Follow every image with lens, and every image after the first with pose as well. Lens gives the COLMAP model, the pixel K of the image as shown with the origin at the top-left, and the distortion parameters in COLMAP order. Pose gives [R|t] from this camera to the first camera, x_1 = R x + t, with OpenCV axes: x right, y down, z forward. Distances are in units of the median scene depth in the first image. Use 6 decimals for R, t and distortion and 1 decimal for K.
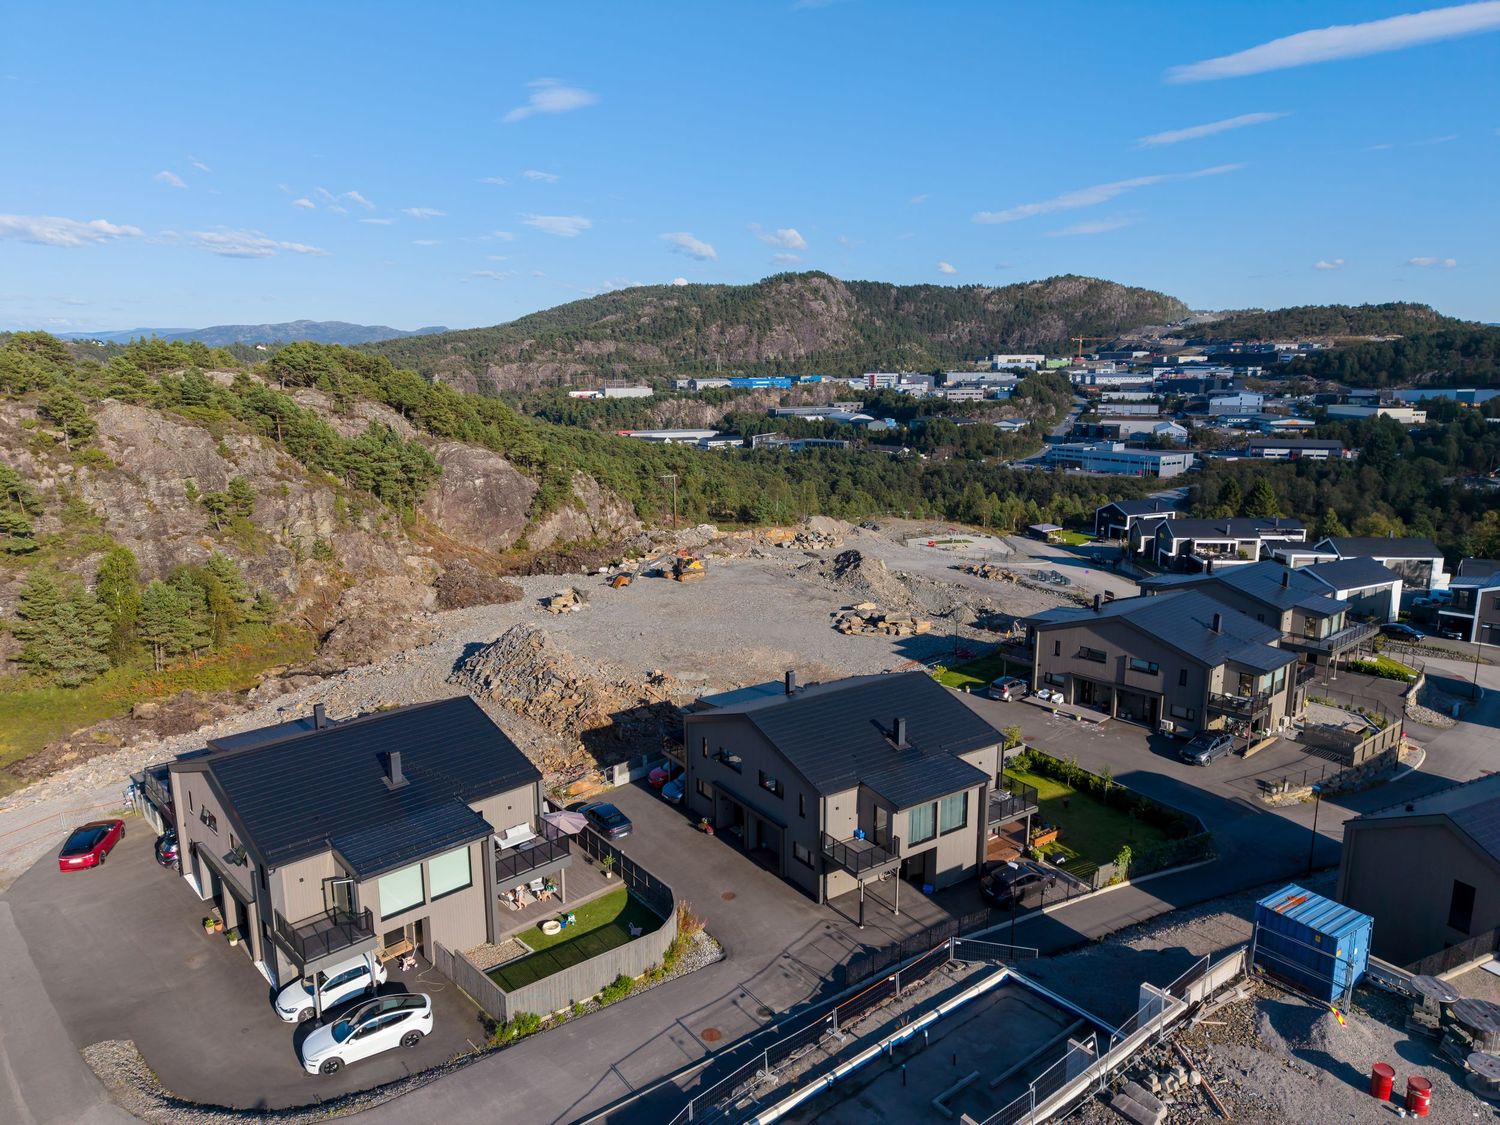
lens RADIAL K [[991.9, 0, 748.1], [0, 991.9, 578.9], [0, 0, 1]] dist [0.035311, -0.044672]
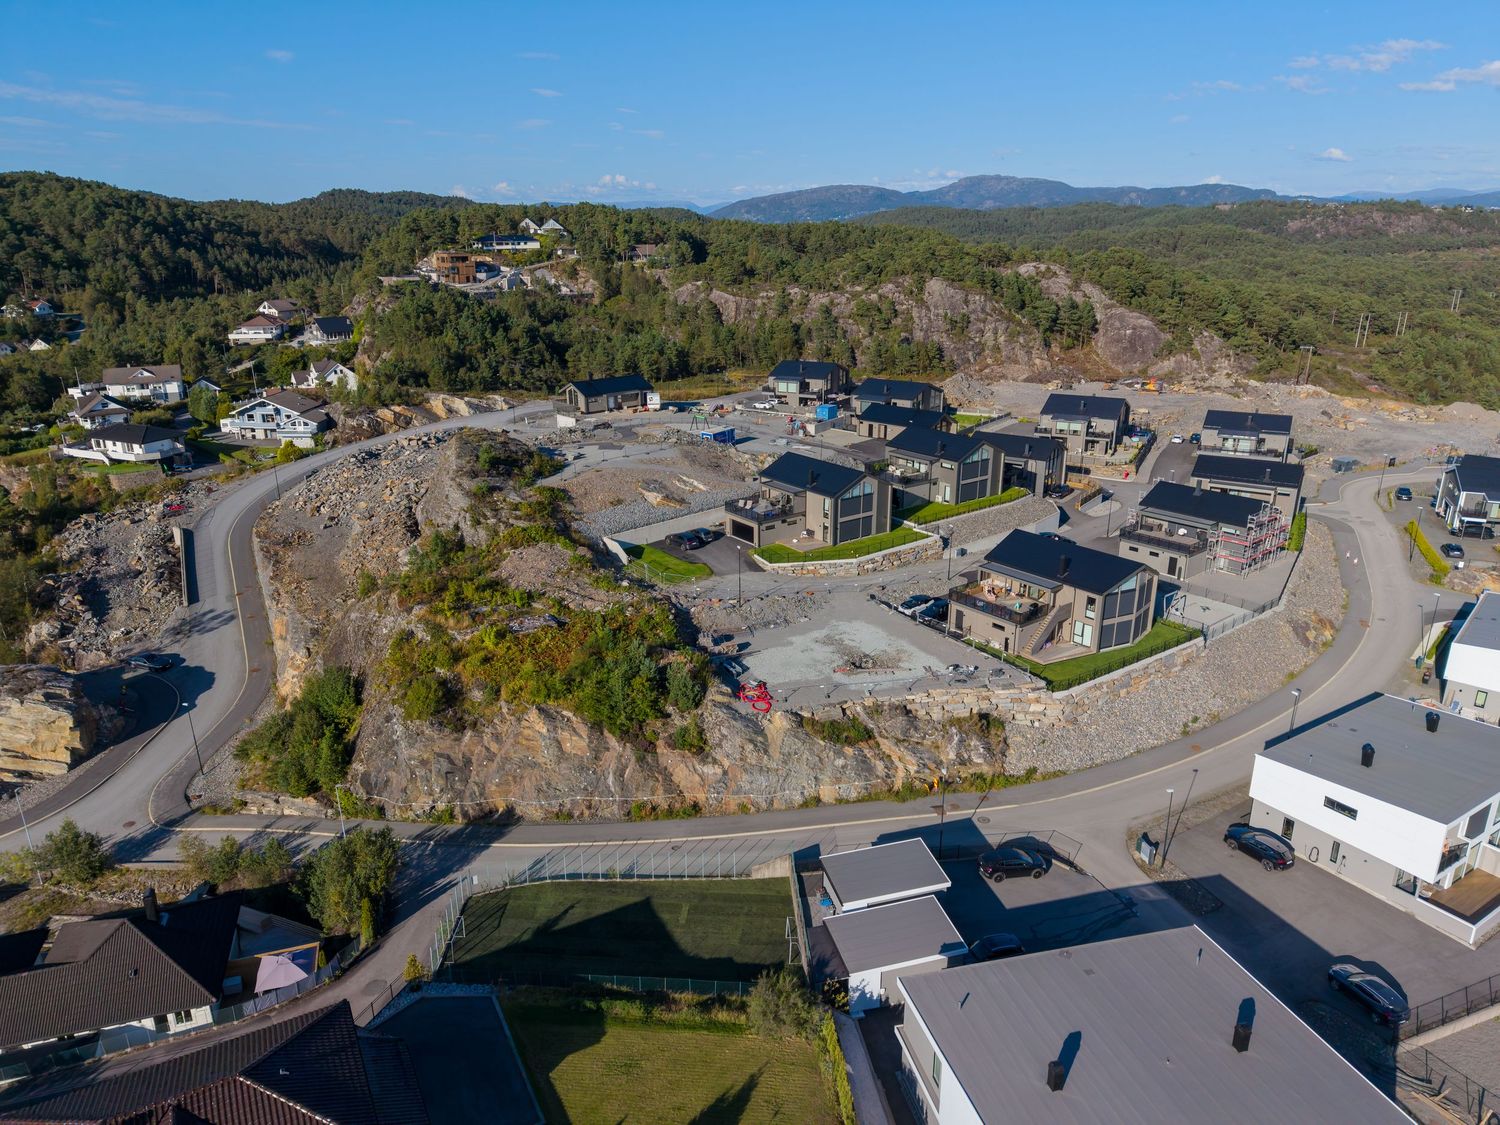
lens RADIAL K [[991.9, 0, 750.3], [0, 991.9, 571.2], [0, 0, 1]] dist [0.035311, -0.044672]
pose [[0.326209, 0.311121, -0.892632, 0.222846], [-0.197585, 0.945870, 0.257471, -0.003039], [0.924418, 0.092381, 0.370024, -0.045860]]
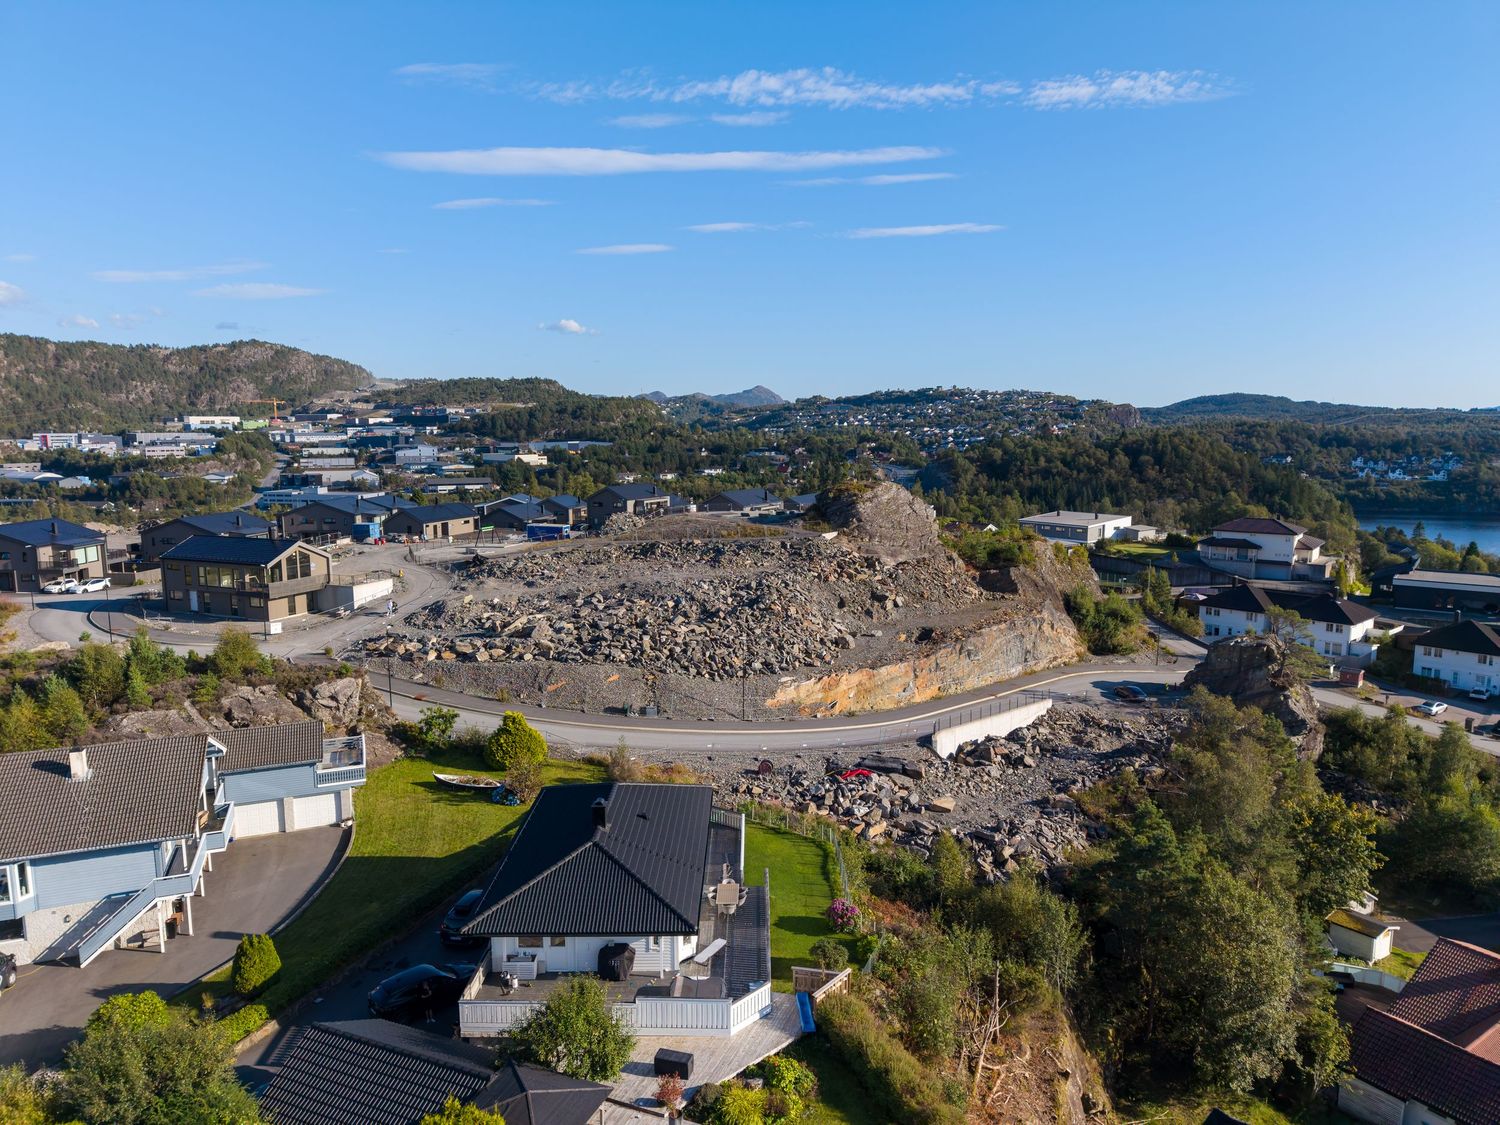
lens RADIAL K [[991.9, 0, 755.4], [0, 991.9, 569.7], [0, 0, 1]] dist [0.035311, -0.044672]
pose [[0.725777, -0.098870, 0.680788, -0.049237], [0.147677, 0.988939, -0.013814, 0.036776], [-0.671892, 0.110562, 0.732350, -0.140030]]
